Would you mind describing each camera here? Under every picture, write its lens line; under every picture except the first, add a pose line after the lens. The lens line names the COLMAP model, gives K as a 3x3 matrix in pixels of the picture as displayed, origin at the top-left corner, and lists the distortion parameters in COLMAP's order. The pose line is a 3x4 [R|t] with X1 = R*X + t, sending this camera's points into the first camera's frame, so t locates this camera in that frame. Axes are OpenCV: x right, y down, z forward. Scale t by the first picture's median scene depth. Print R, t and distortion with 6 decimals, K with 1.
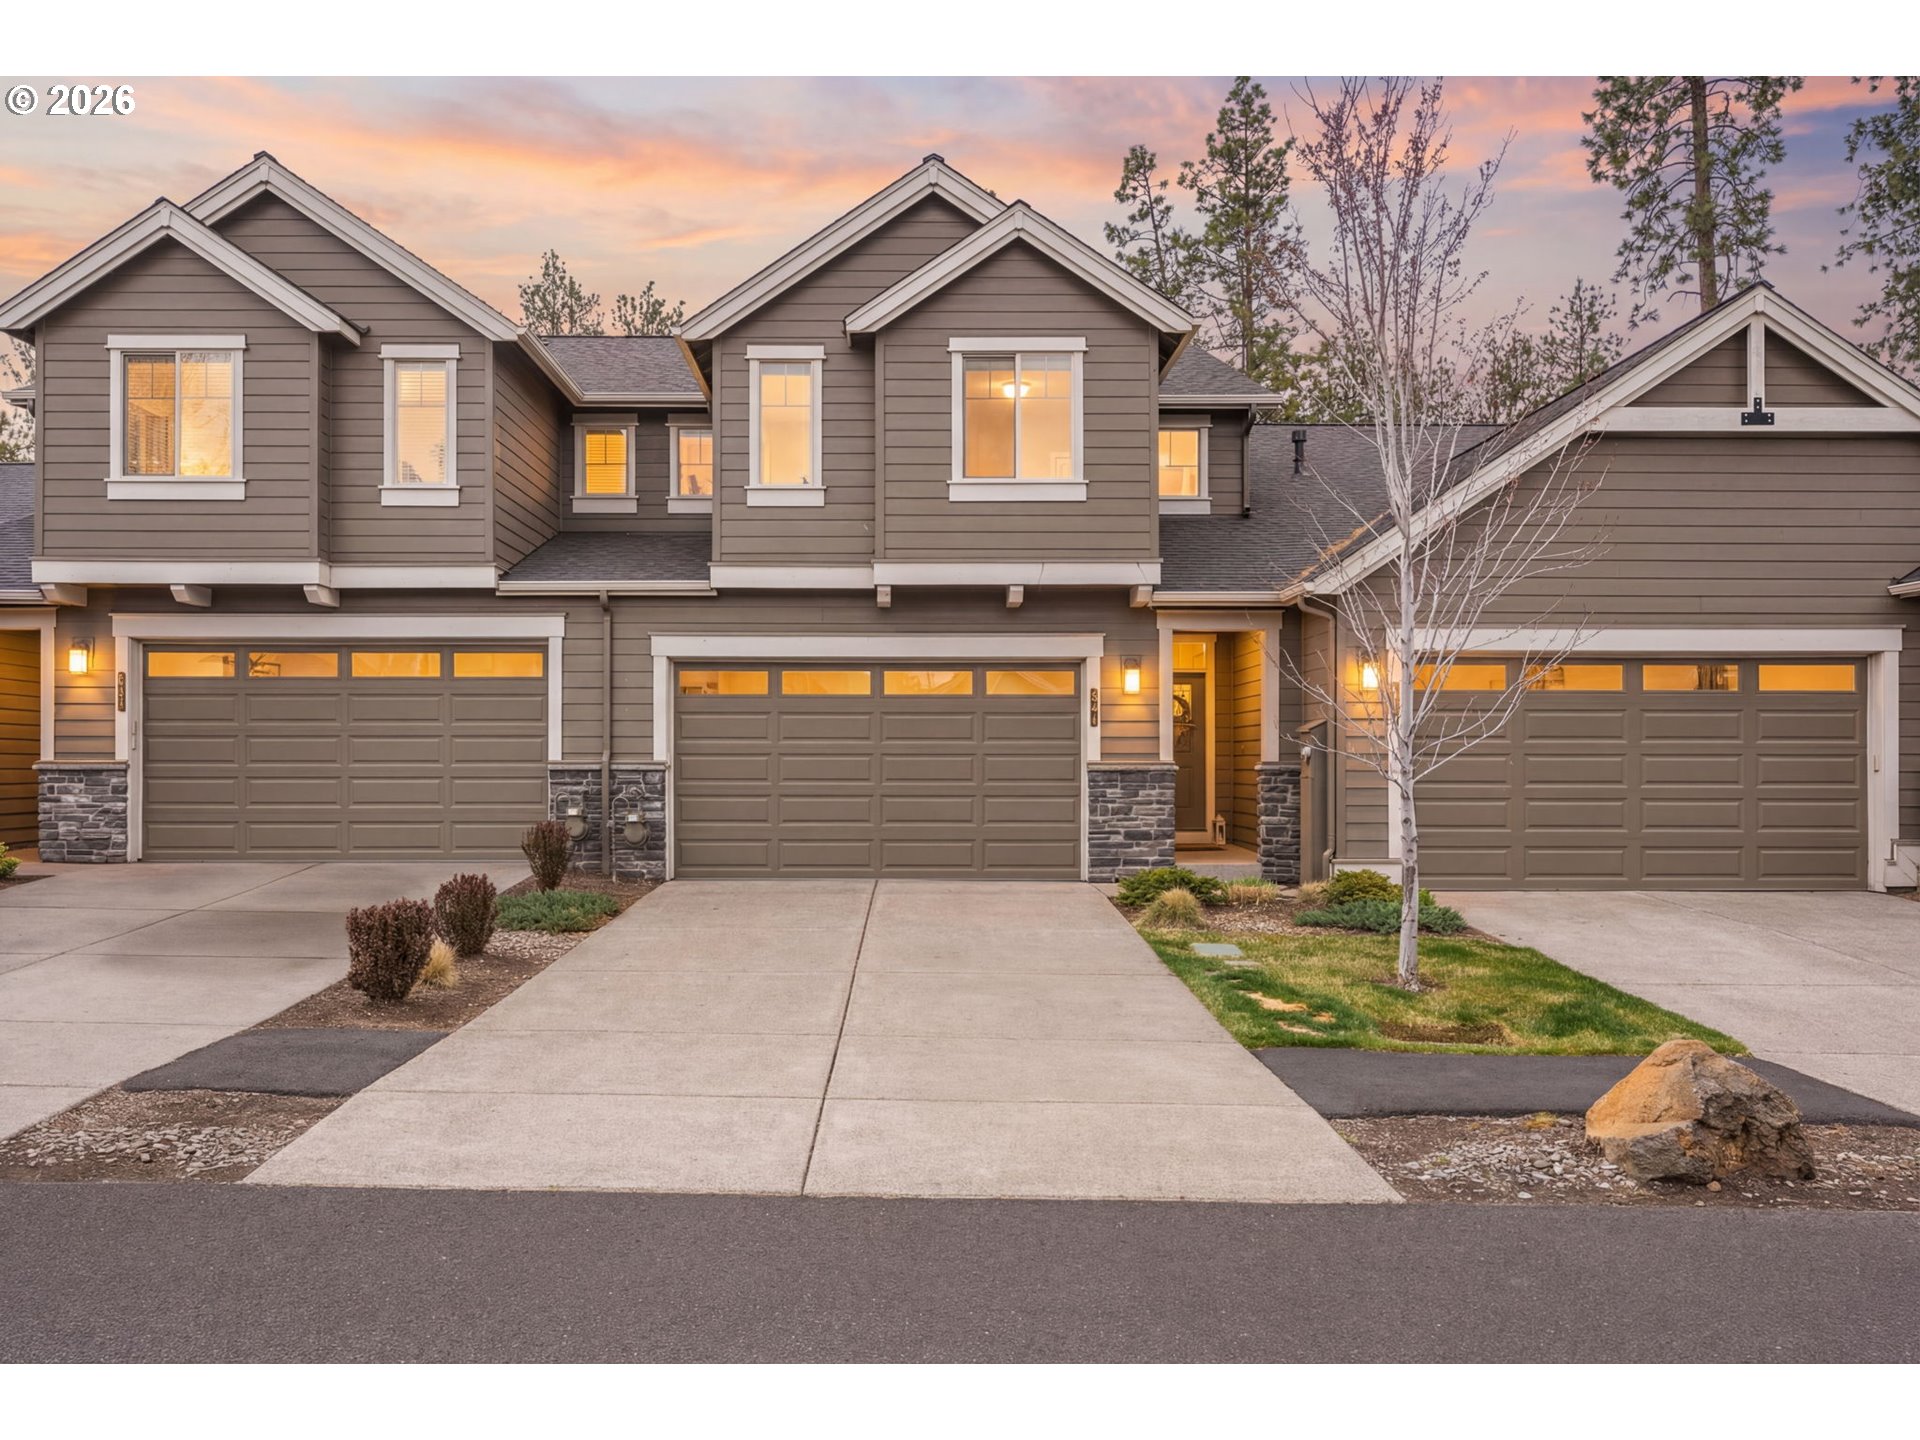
lens RADIAL K [[1150.0, 0, 906.5], [0, 1150.0, 767.9], [0, 0, 1]] dist [0.000846, 0.001963]
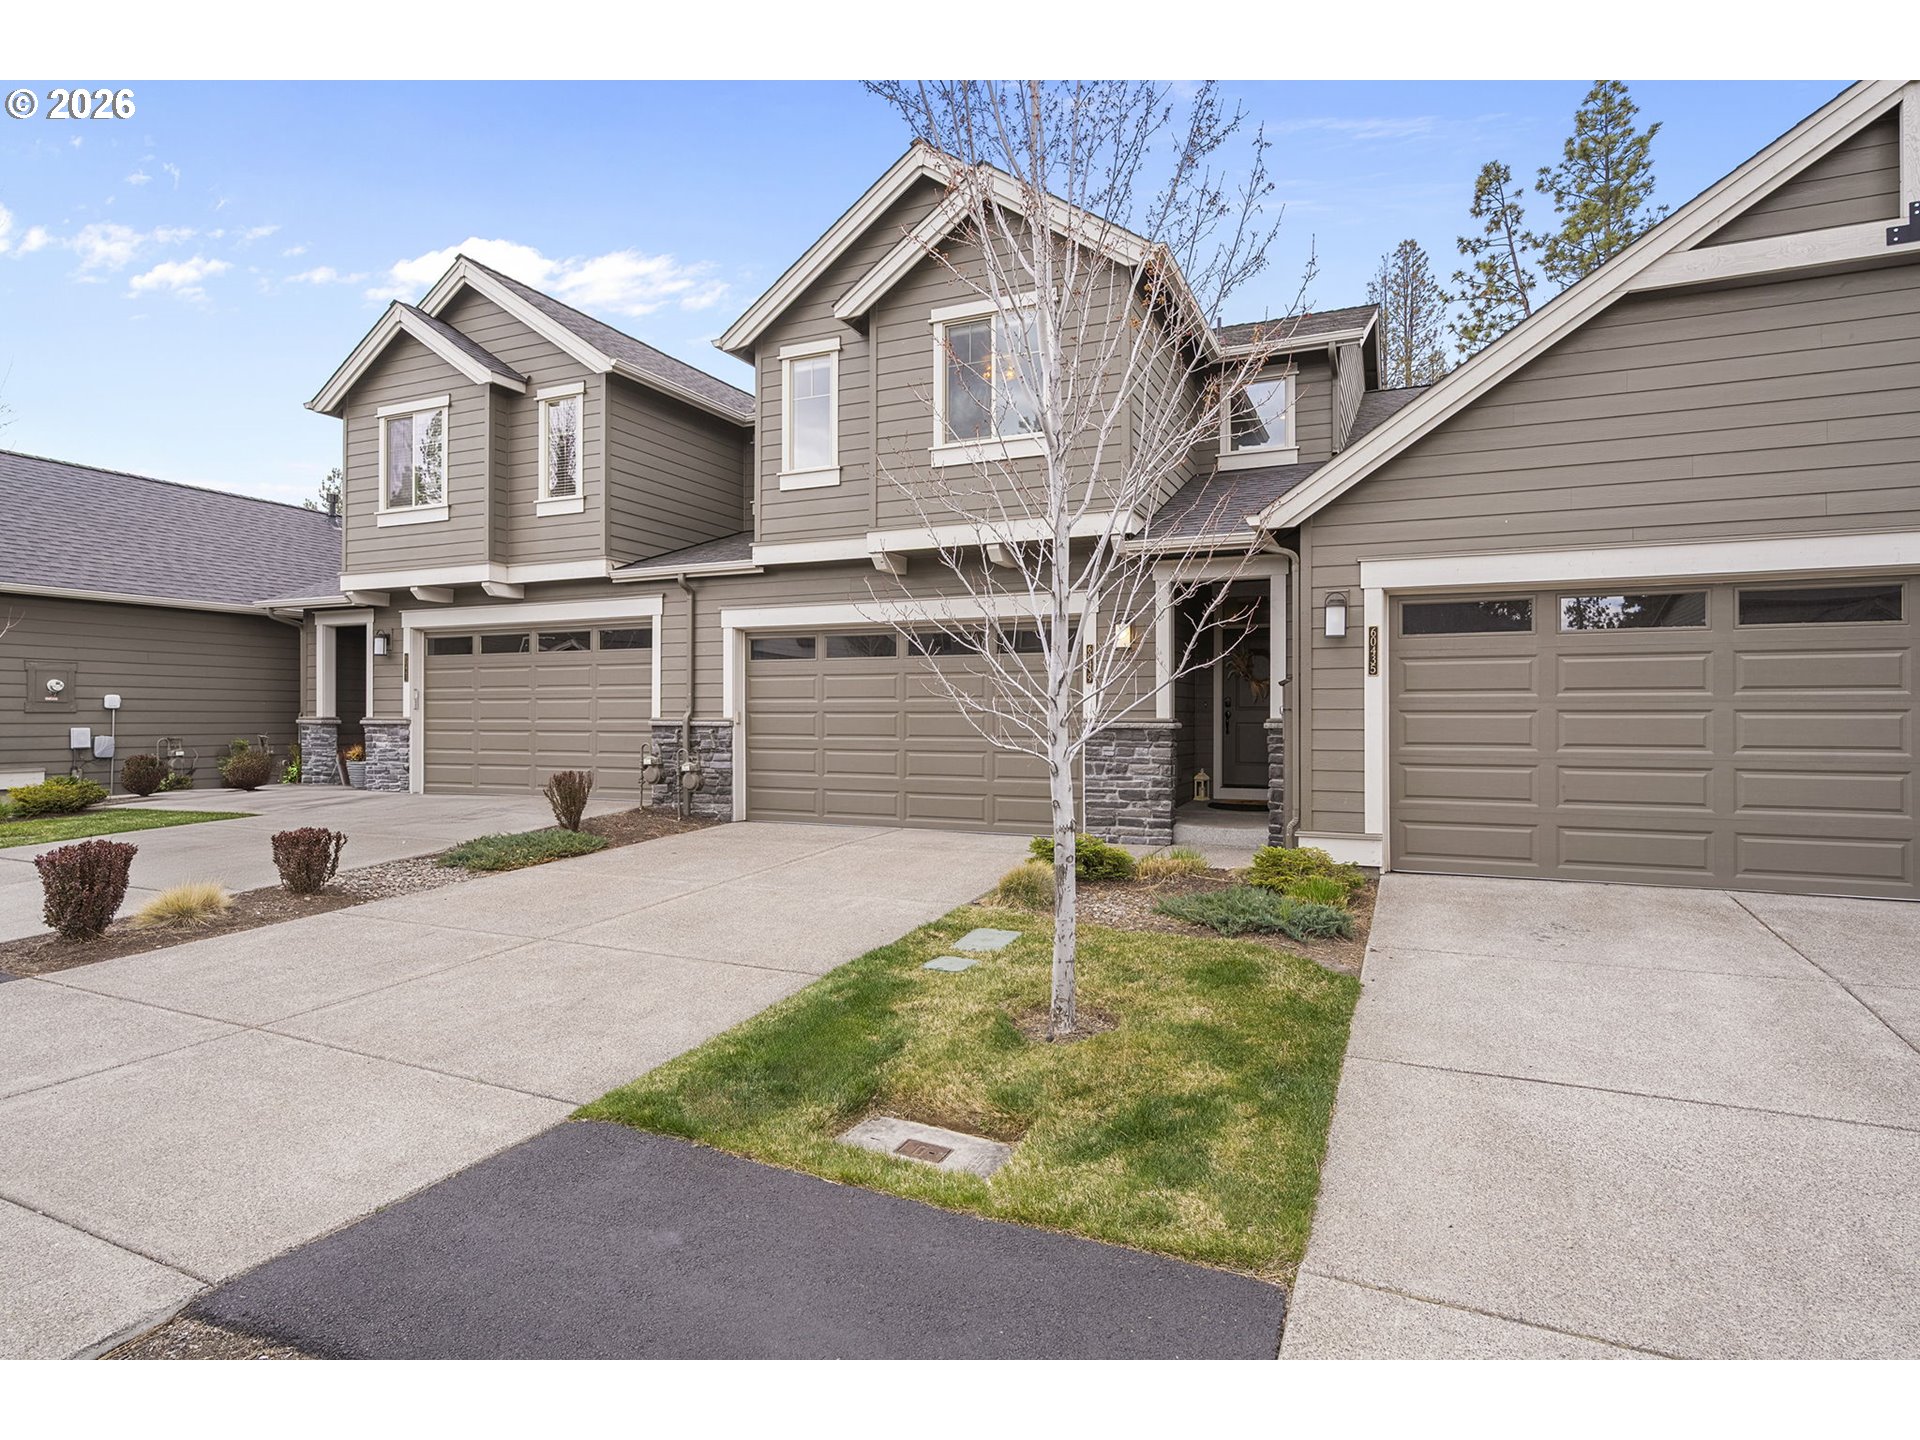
lens RADIAL K [[891.9, 0, 960.0], [0, 891.9, 720.0], [0, 0, 1]] dist [-0.001345, -0.000065]
pose [[0.936916, 0.001291, -0.349554, 0.321960], [-0.002206, 0.999995, -0.002220, -0.002555], [0.349549, 0.002851, 0.936914, 0.242334]]
